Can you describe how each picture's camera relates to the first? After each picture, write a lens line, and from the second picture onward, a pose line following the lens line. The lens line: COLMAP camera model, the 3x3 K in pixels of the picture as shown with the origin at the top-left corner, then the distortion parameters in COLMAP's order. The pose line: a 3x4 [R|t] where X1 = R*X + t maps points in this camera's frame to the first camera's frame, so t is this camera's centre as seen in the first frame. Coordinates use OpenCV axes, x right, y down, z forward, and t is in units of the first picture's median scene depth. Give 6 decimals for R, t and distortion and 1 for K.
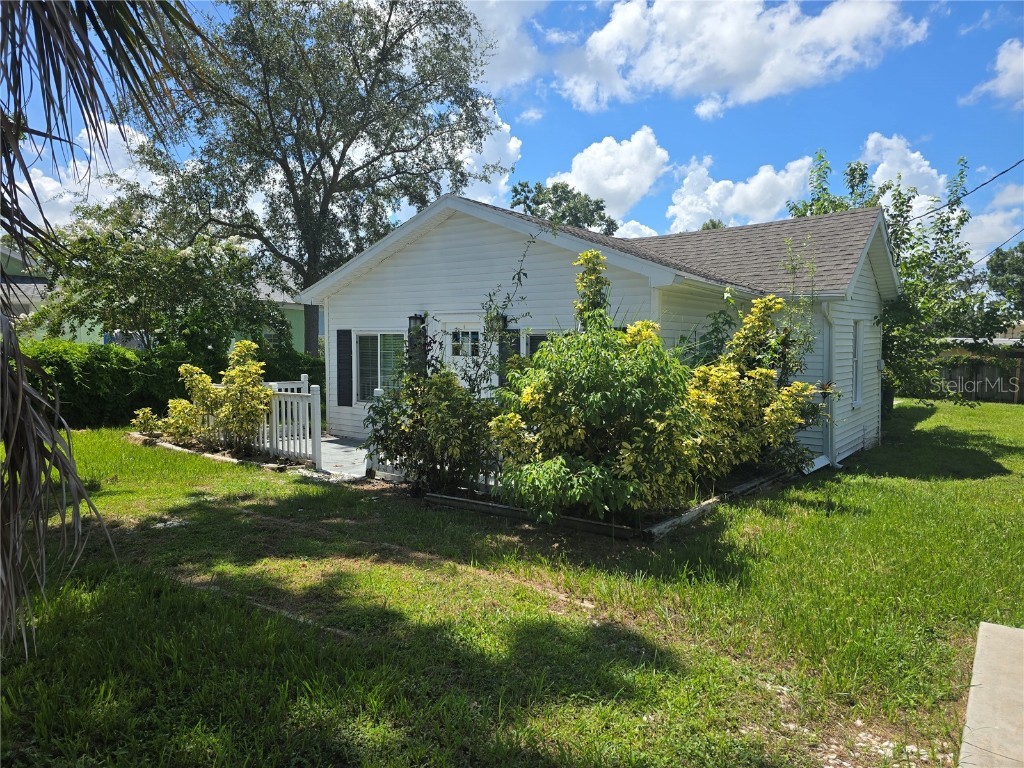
lens RADIAL K [[677.6, 0, 505.9], [0, 677.6, 378.2], [0, 0, 1]] dist [0.064761, -0.057755]
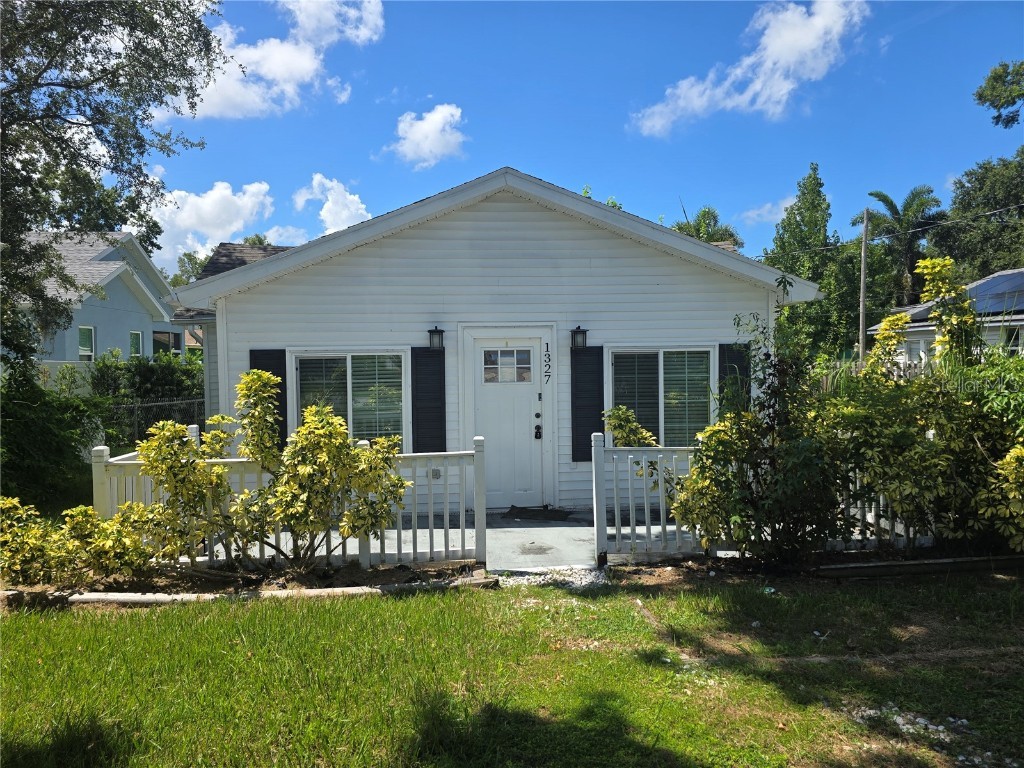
lens RADIAL K [[696.2, 0, 512.1], [0, 696.2, 356.1], [0, 0, 1]] dist [0.065130, -0.000332]
pose [[0.737783, -0.012173, 0.674928, -0.576987], [0.056589, 0.997433, -0.043869, -0.027256], [-0.672662, 0.070559, 0.736578, 0.416752]]
